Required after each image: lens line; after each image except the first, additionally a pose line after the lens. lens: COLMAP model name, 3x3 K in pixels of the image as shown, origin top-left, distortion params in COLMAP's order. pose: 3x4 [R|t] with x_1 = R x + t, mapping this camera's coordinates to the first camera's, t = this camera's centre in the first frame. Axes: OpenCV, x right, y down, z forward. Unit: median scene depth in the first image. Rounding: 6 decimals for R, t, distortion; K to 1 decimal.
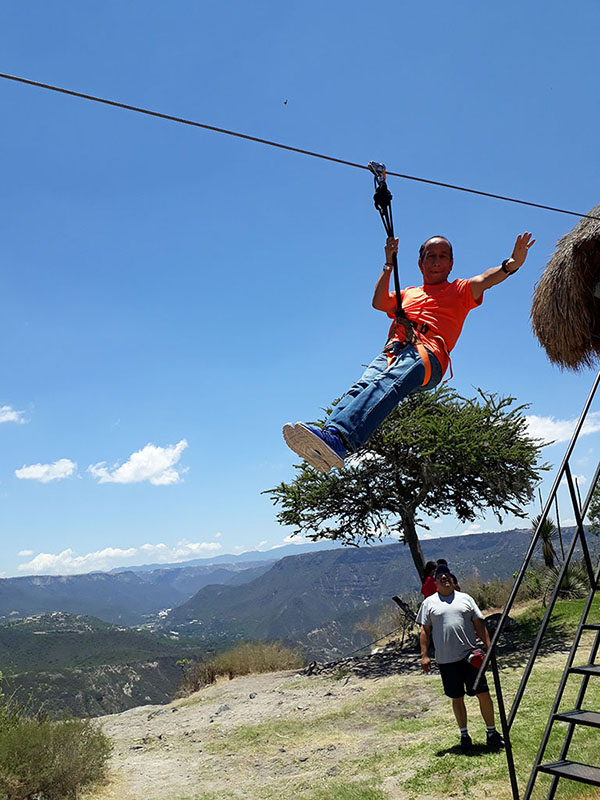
lens RADIAL K [[659.6, 0, 281.8], [0, 659.6, 382.6], [0, 0, 1]] dist [0.049612, -0.063902]
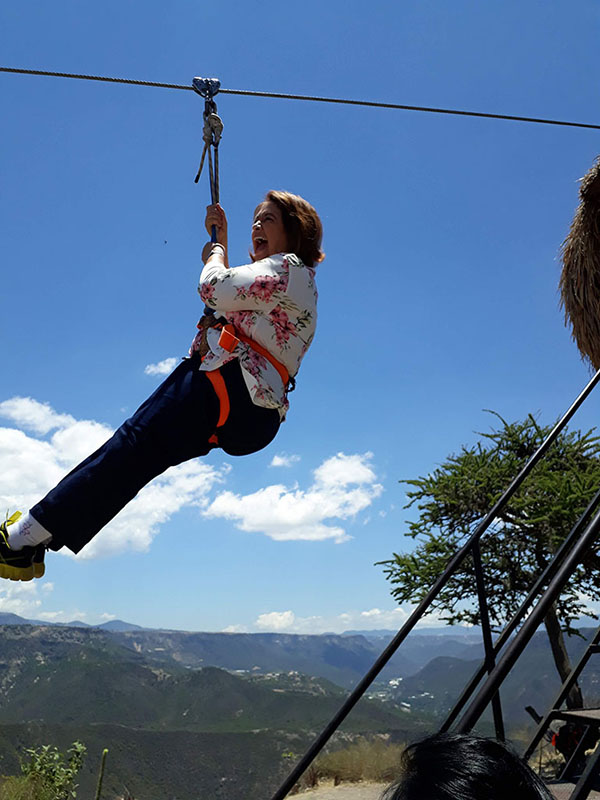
lens RADIAL K [[659.6, 0, 294.5], [0, 659.6, 396.0], [0, 0, 1]] dist [0.049612, -0.063902]
pose [[0.948366, -0.037487, -0.314956, 0.148022], [0.014218, 0.997017, -0.075856, 0.012750], [0.316860, 0.067461, 0.946070, 0.132514]]
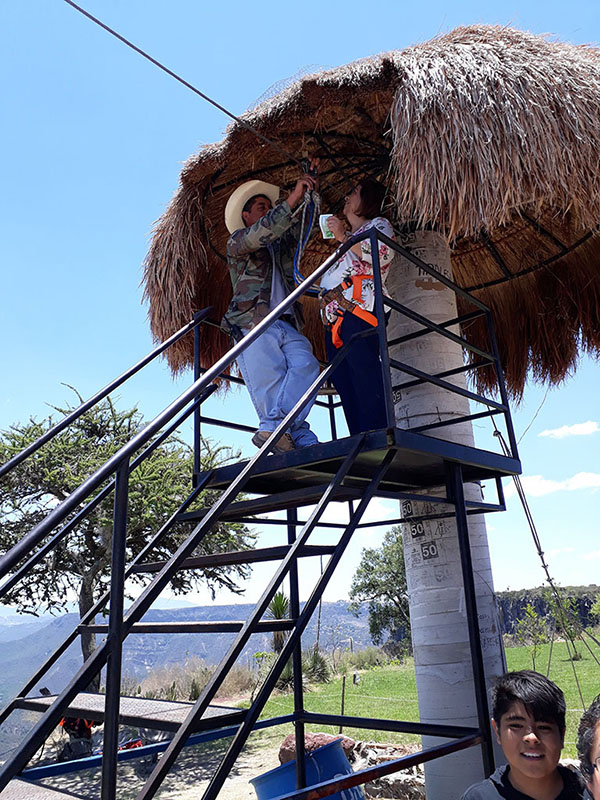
lens RADIAL K [[659.6, 0, 298.6], [0, 659.6, 396.0], [0, 0, 1]] dist [0.049612, -0.063902]
pose [[0.946260, 0.163300, 0.279152, 0.156780], [-0.143541, 0.985547, -0.089959, 0.015818], [-0.289808, 0.045055, 0.956024, 0.146143]]
